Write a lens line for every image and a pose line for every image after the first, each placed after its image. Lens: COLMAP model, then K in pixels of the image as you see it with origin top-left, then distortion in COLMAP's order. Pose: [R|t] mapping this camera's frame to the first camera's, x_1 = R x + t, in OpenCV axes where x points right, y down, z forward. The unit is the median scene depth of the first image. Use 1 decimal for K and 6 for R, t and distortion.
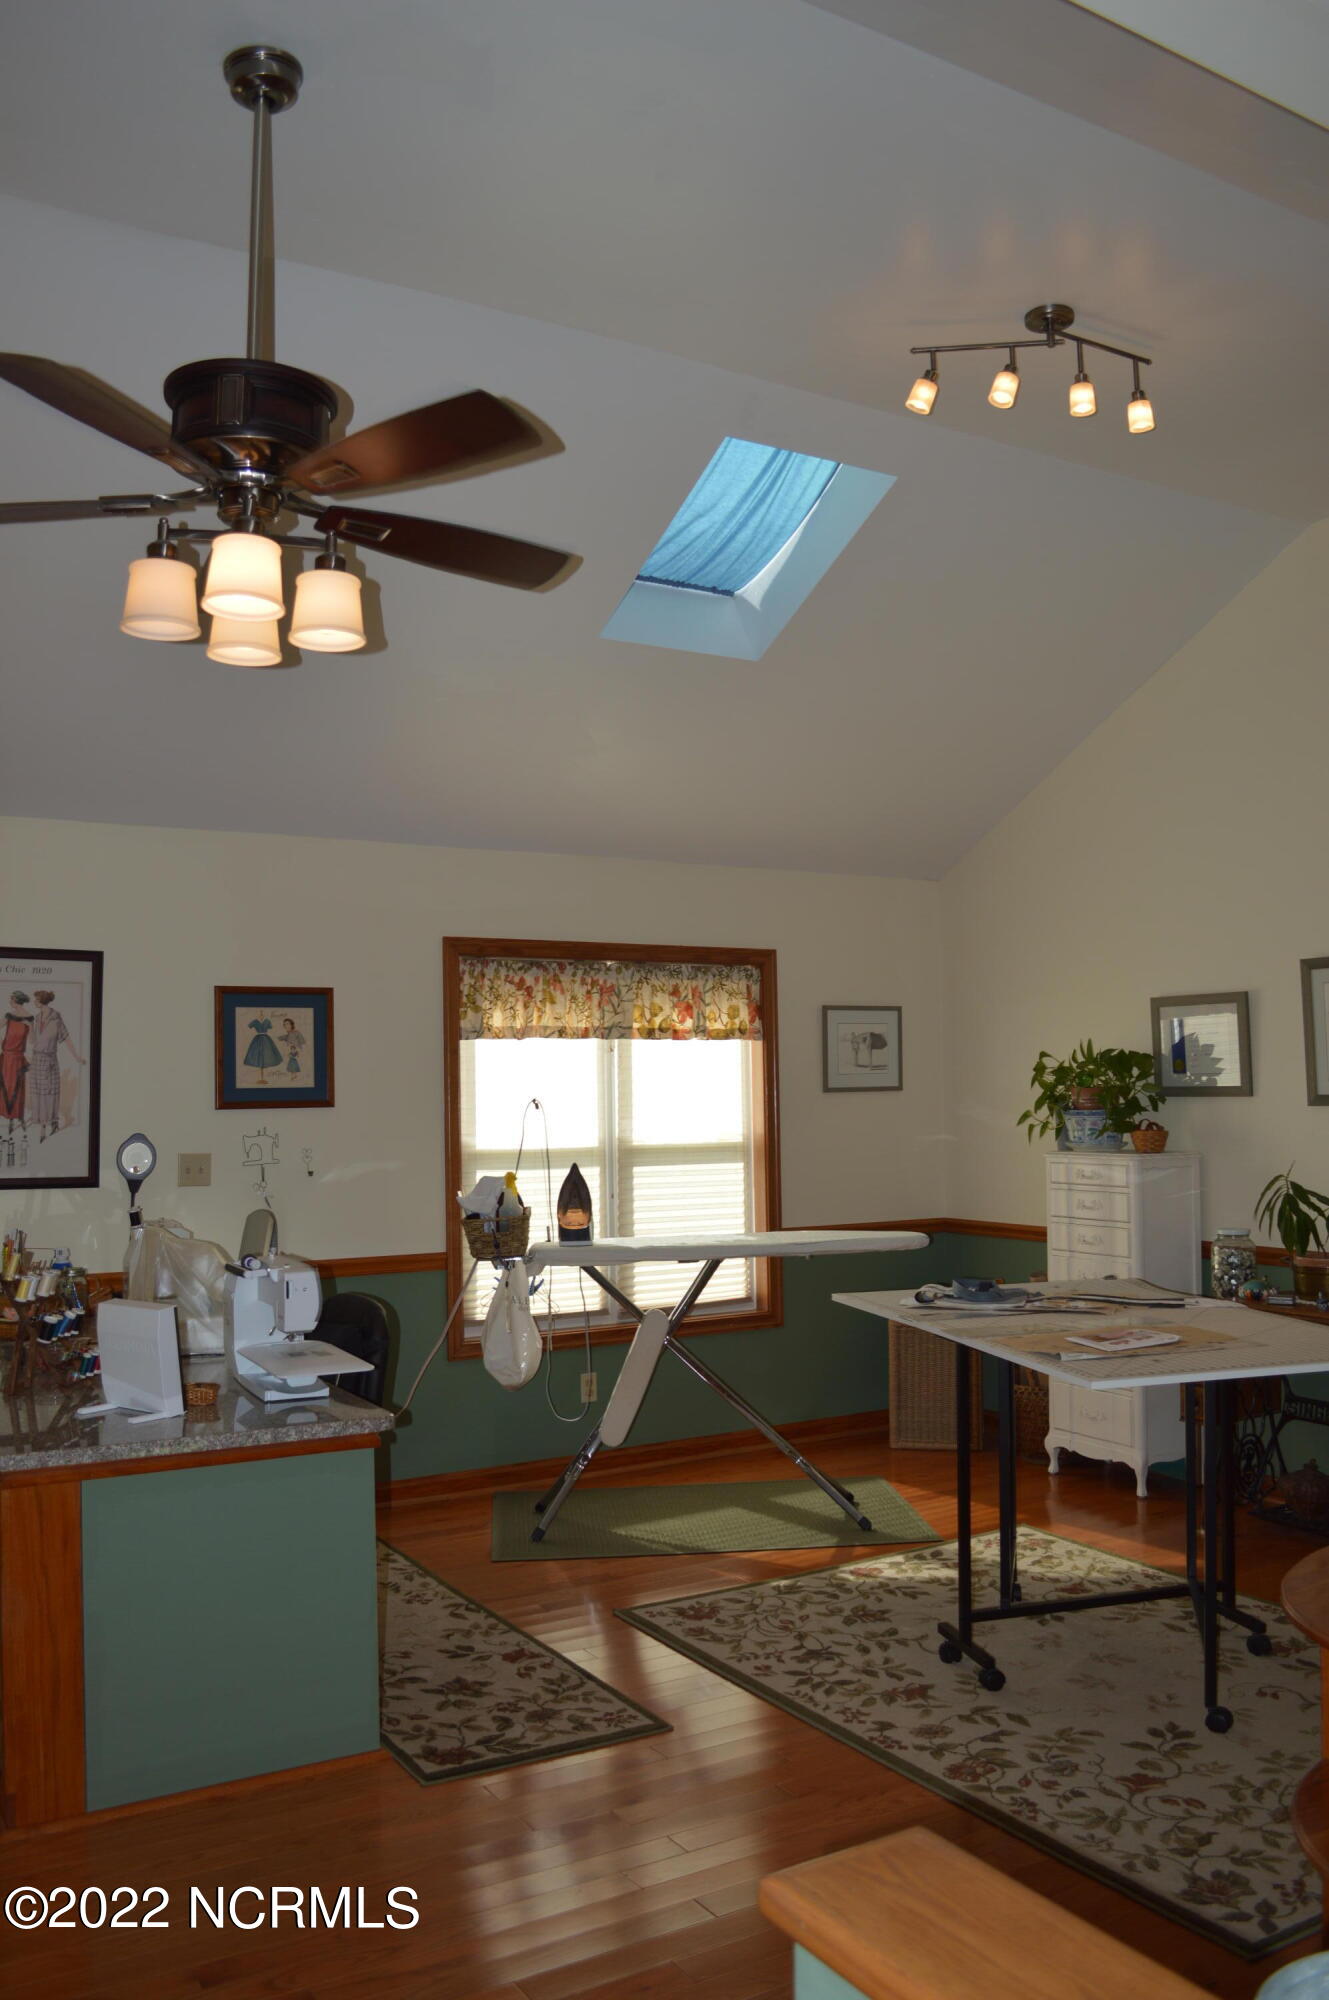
lens RADIAL K [[1596.2, 0, 673.9], [0, 1596.2, 1010.5], [0, 0, 1]] dist [-0.079576, 0.004424]
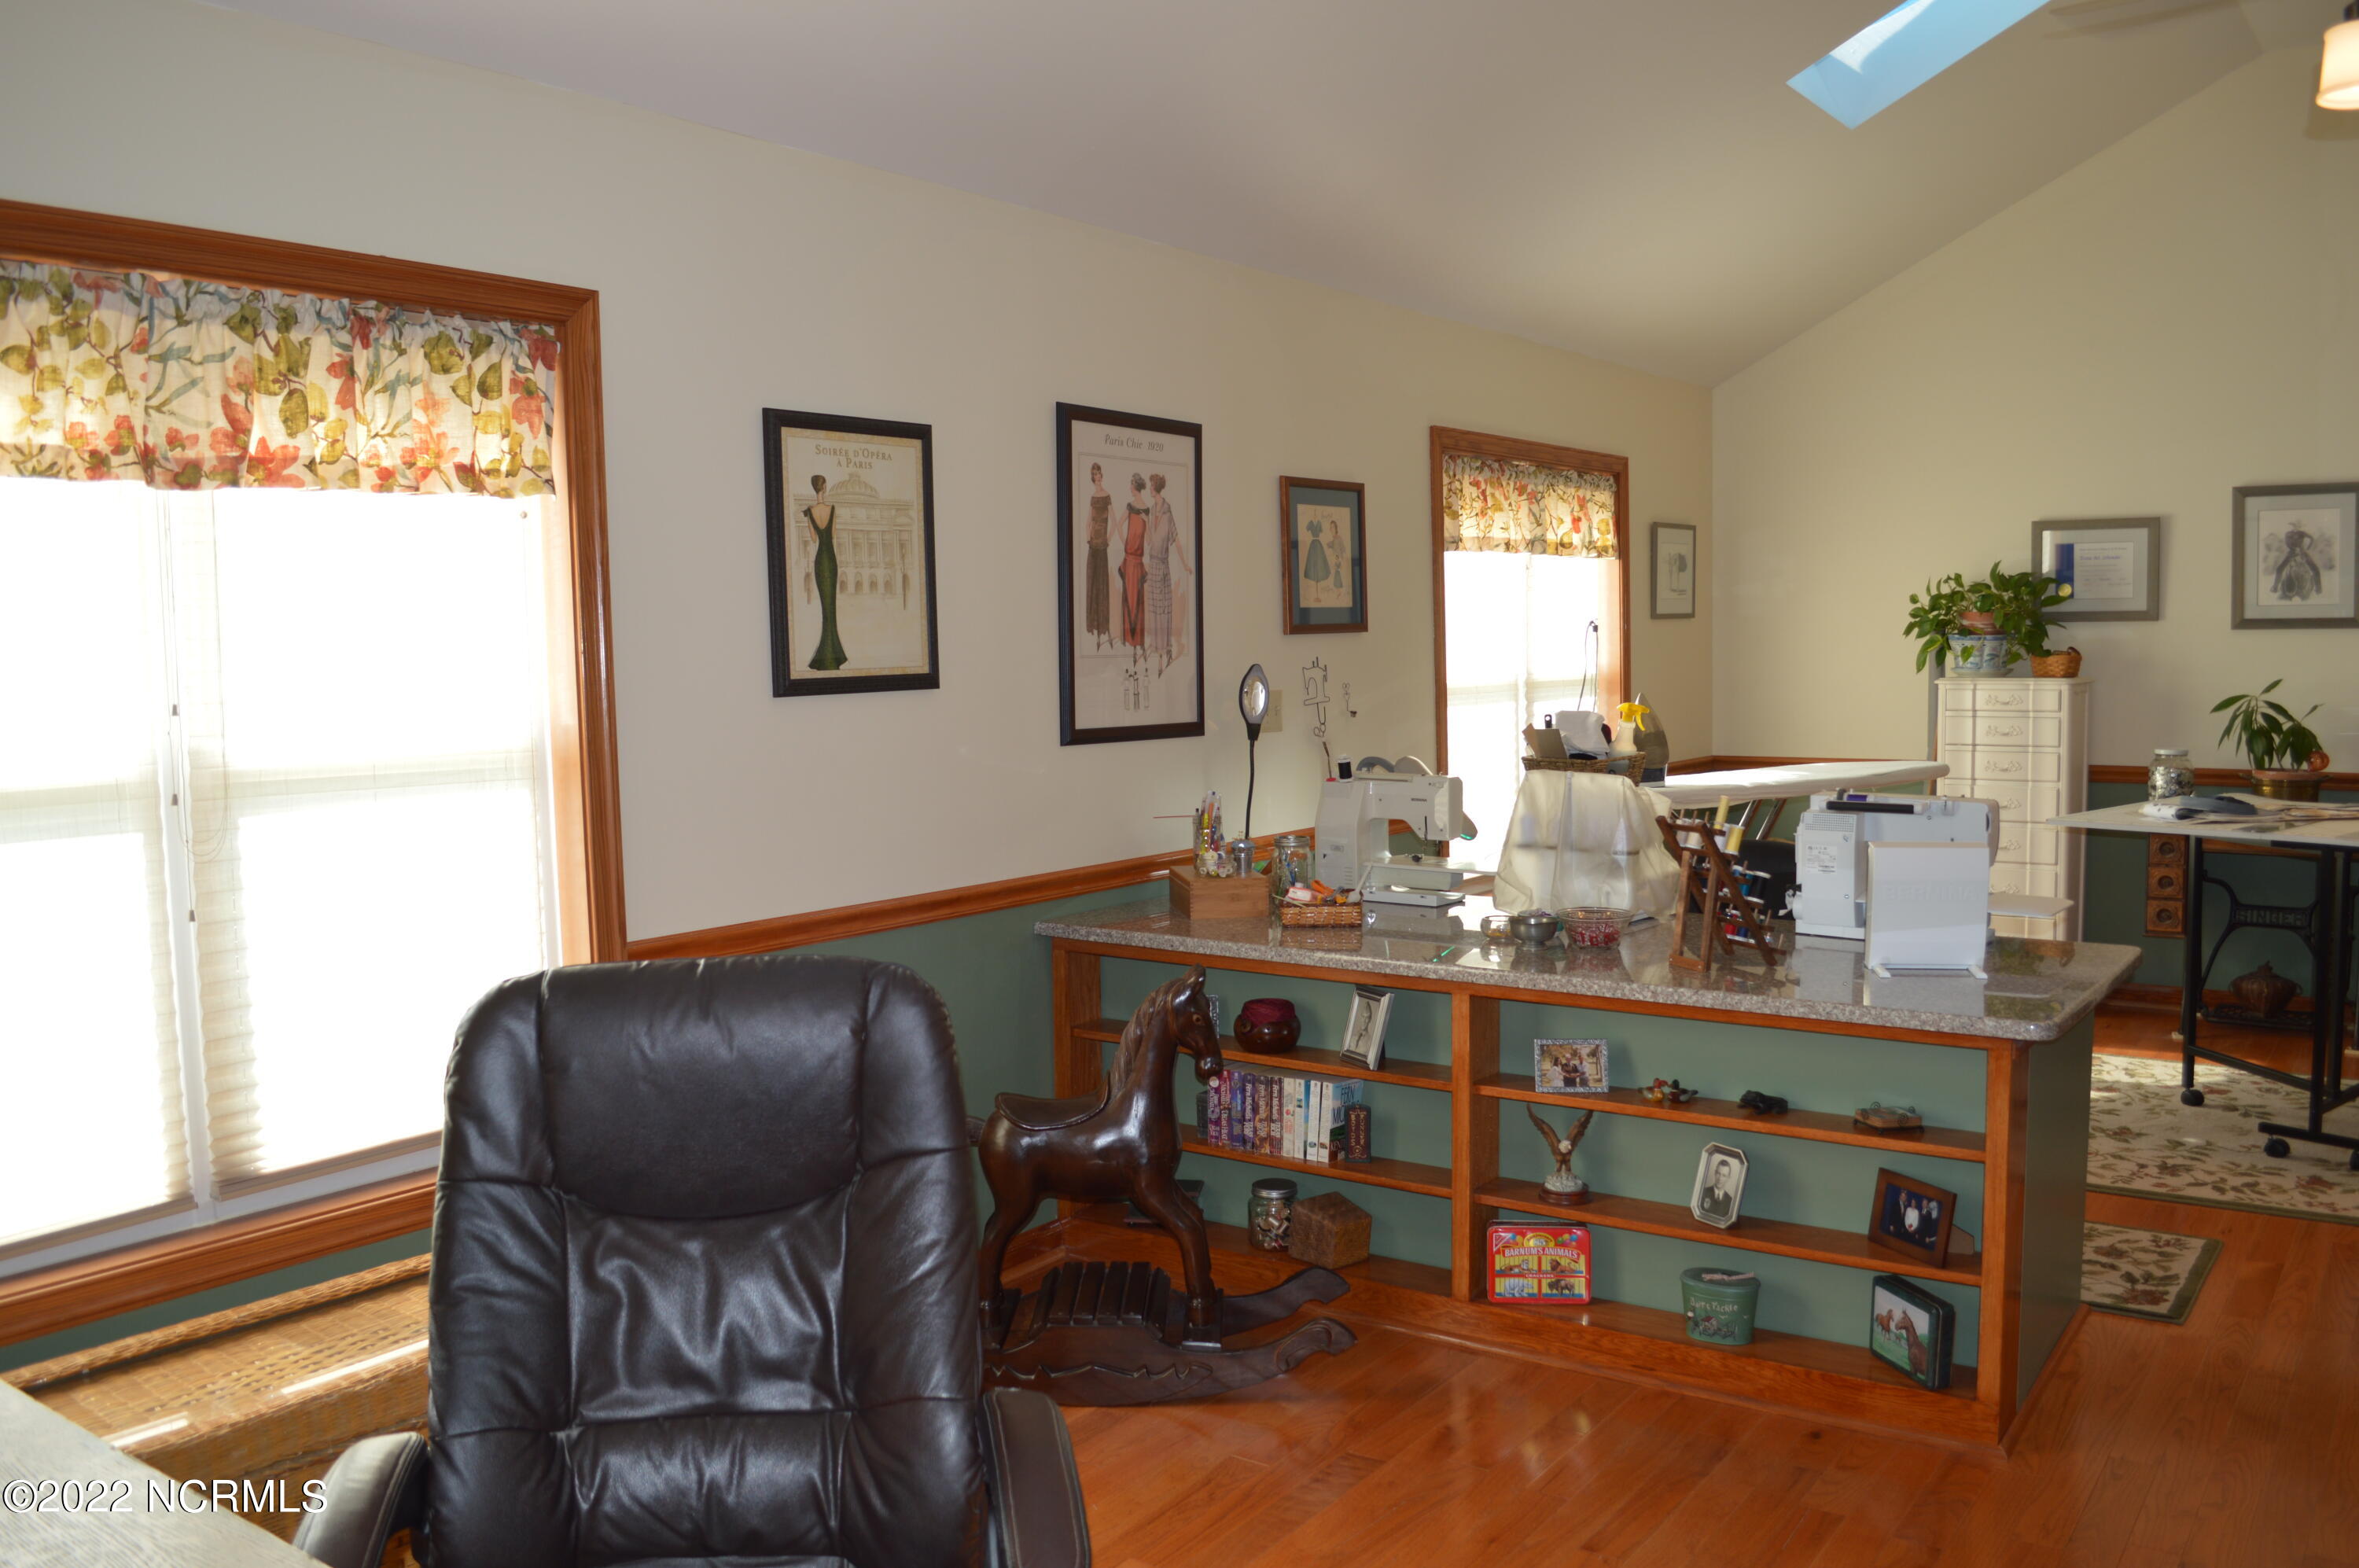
lens RADIAL K [[1882.7, 0, 1192.0], [0, 1882.7, 781.3], [0, 0, 1]] dist [-0.079576, 0.004424]
pose [[0.916449, -0.036360, 0.398496, -0.733508], [-0.012082, 0.992895, 0.118381, 0.025937], [-0.399968, -0.113305, 0.909498, 0.167140]]
